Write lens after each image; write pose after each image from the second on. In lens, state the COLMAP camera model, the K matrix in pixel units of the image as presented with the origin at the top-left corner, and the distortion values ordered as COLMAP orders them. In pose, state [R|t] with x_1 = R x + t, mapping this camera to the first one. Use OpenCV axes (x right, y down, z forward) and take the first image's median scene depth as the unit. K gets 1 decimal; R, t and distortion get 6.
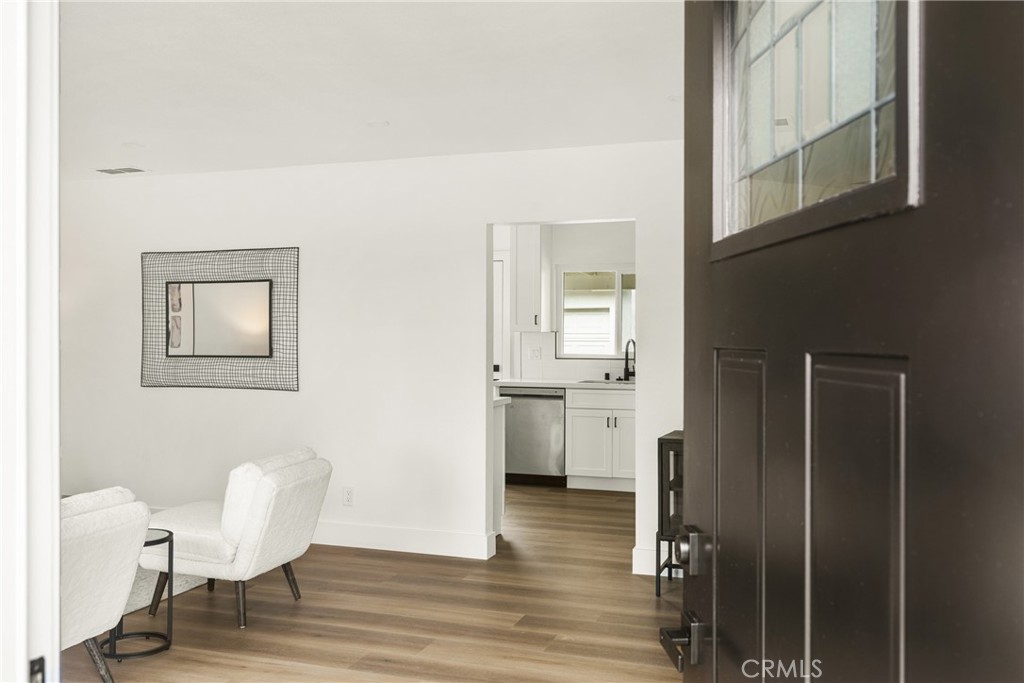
lens RADIAL K [[901.9, 0, 512.7], [0, 901.9, 337.7], [0, 0, 1]] dist [0.002263, -0.009861]
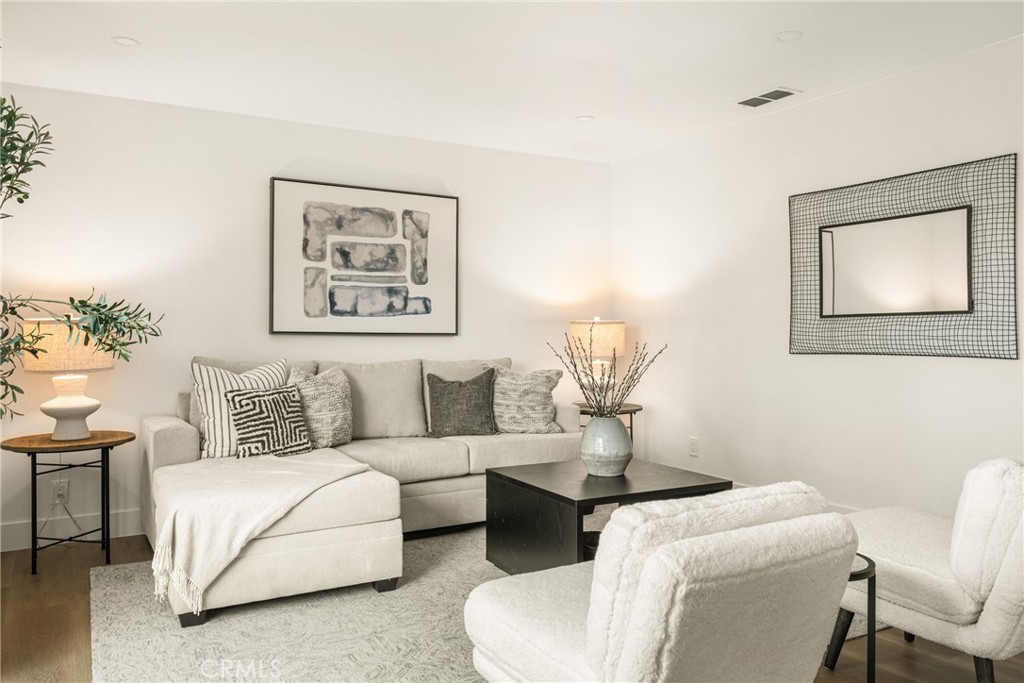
lens RADIAL K [[777.9, 0, 512.6], [0, 777.9, 331.8], [0, 0, 1]] dist [-0.001600, 0.005448]
pose [[0.764655, -0.008500, -0.644384, -0.140787], [0.003398, 0.999952, -0.009159, 0.039689], [0.644431, 0.004814, 0.764648, 0.274658]]
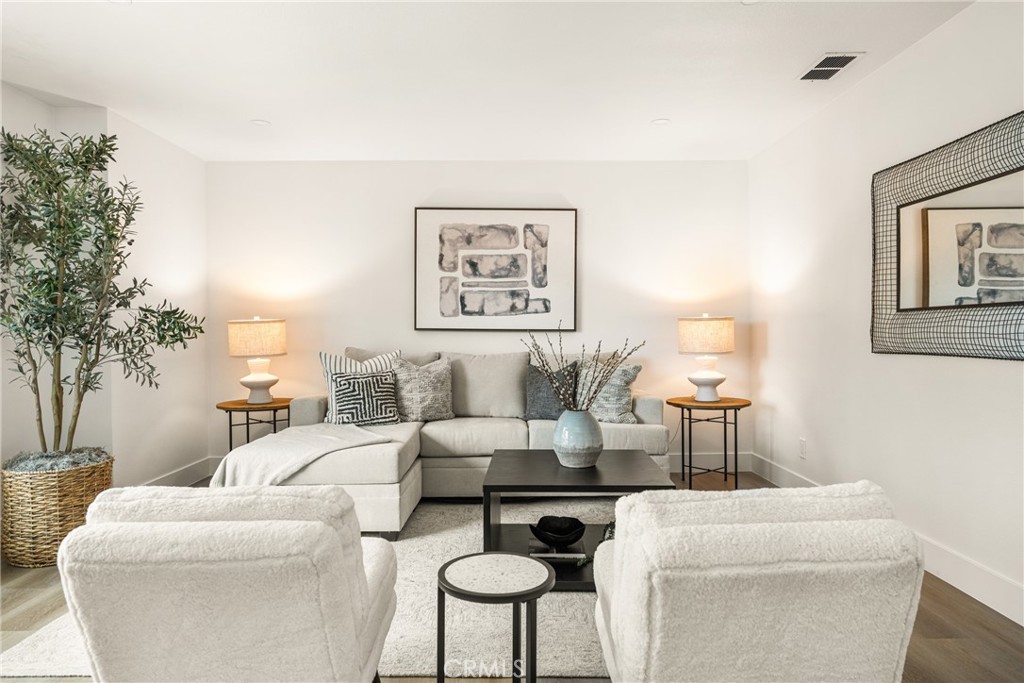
lens RADIAL K [[647.9, 0, 512.4], [0, 647.9, 341.1], [0, 0, 1]] dist [-0.003034, -0.000415]
pose [[0.342301, 0.010695, -0.939529, -0.007477], [0.001305, 0.999929, 0.011858, 0.038089], [0.939589, -0.005285, 0.342263, 0.539931]]
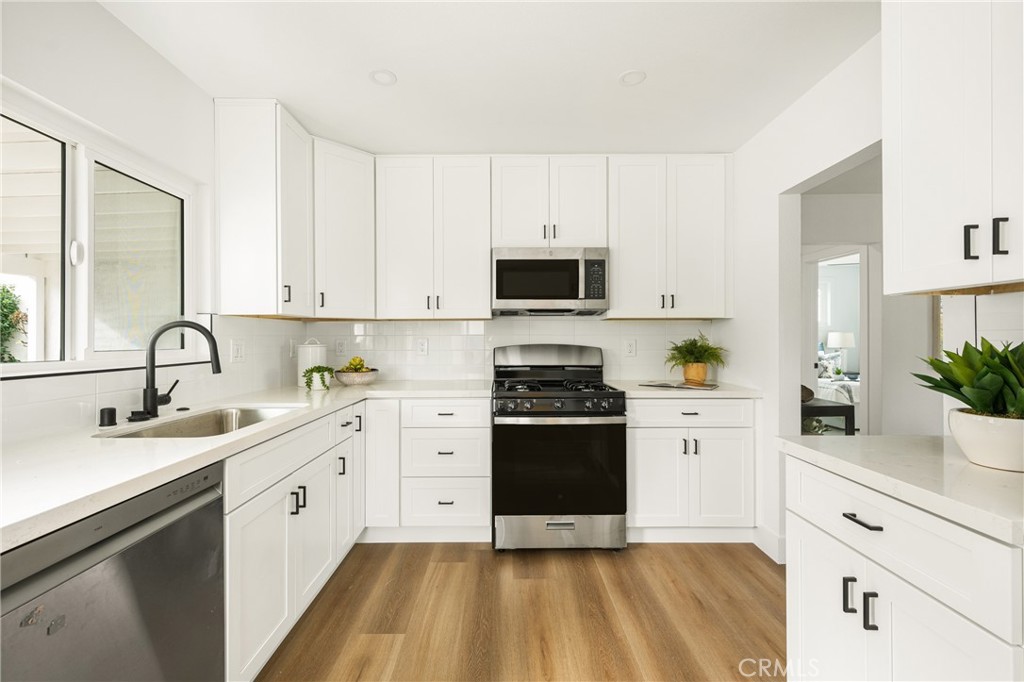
lens RADIAL K [[454.5, 0, 508.5], [0, 454.5, 337.6], [0, 0, 1]] dist [-0.003276, -0.000094]
pose [[-0.335057, 0.002524, 0.942194, -0.178982], [0.003027, 0.999994, -0.001602, 0.013667], [-0.942193, 0.002315, -0.335063, 1.203160]]
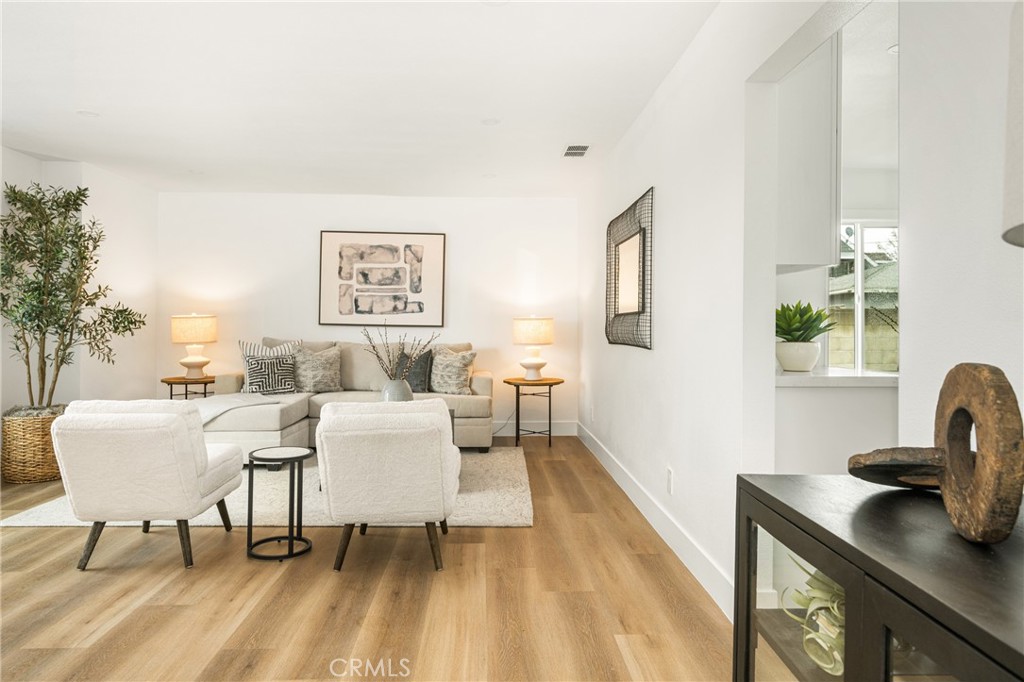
lens RADIAL K [[647.9, 0, 509.3], [0, 647.9, 322.0], [0, 0, 1]] dist [-0.003034, -0.000415]
pose [[0.367515, -0.006710, -0.929993, 0.282245], [-0.009904, 0.999889, -0.011128, 0.038027], [0.929965, 0.013301, 0.367408, 0.603093]]
